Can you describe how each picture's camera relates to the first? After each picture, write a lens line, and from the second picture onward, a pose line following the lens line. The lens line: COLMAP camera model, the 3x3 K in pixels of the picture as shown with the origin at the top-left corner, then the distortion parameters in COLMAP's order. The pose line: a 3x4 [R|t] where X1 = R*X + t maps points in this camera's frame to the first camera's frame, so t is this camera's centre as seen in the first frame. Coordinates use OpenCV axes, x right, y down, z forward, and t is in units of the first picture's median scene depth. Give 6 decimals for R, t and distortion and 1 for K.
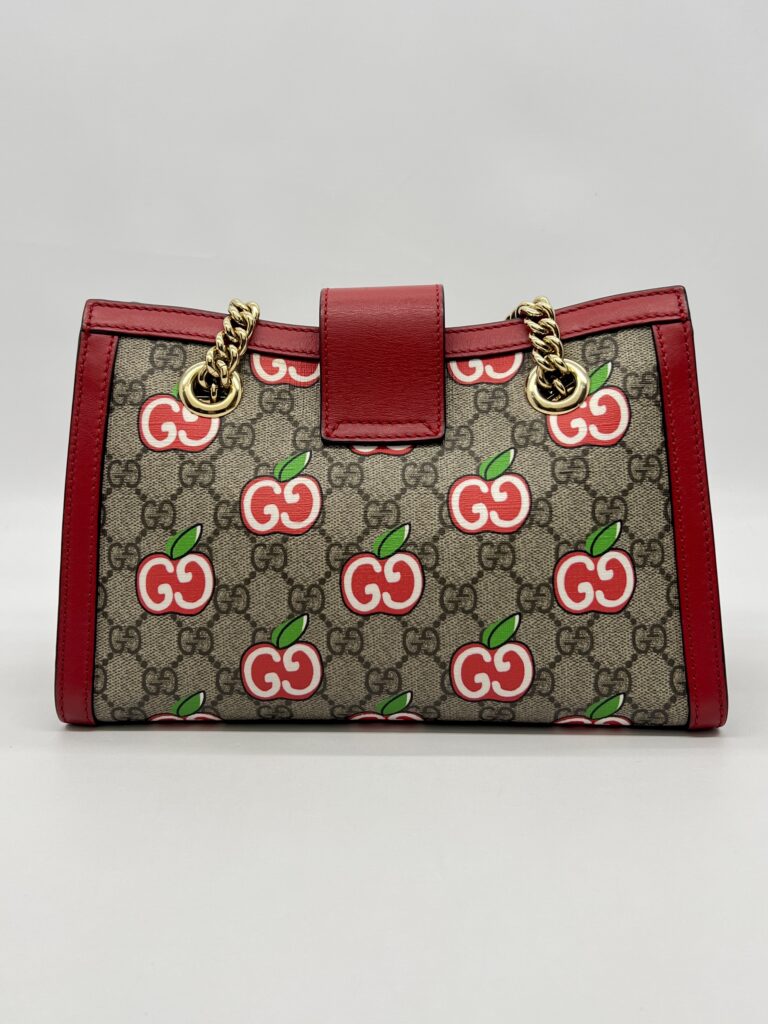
lens RADIAL K [[780.6, 0, 384.1], [0, 780.6, 513.0], [0, 0, 1]] dist [0.047403, 0.009790]
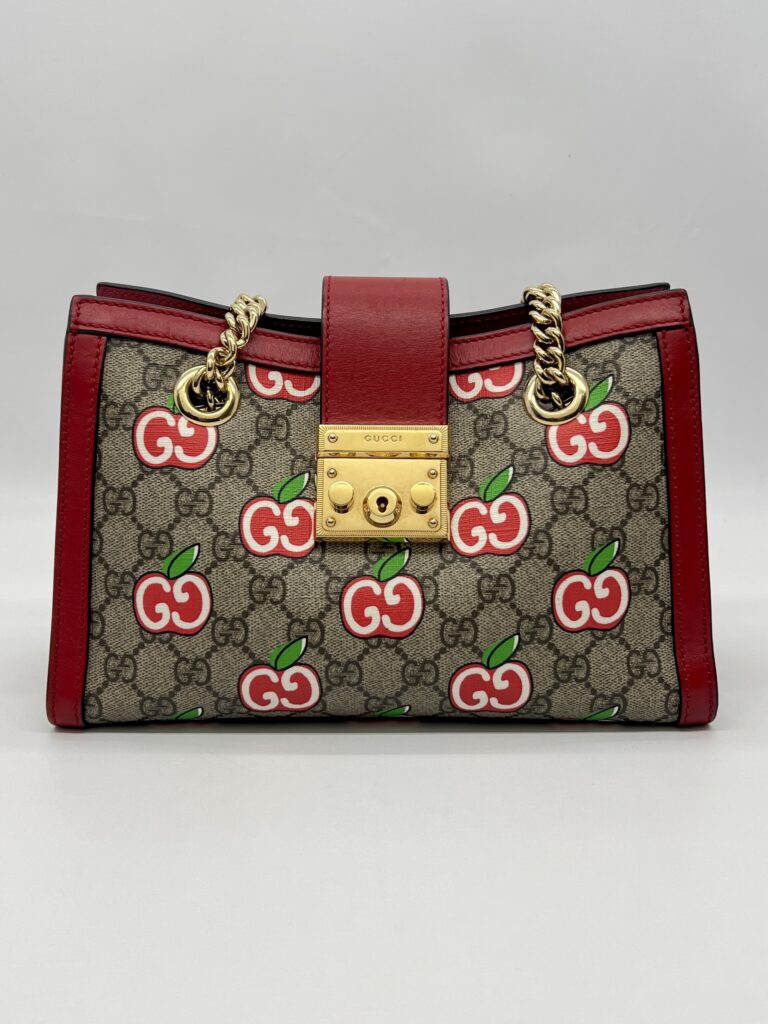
lens RADIAL K [[780.6, 0, 387.4], [0, 780.6, 507.6], [0, 0, 1]] dist [0.047403, 0.009790]
pose [[0.999904, -0.006360, 0.012277, -0.006904], [0.005291, 0.996350, 0.085203, -0.118411], [-0.012774, -0.085129, 0.996288, 0.004596]]
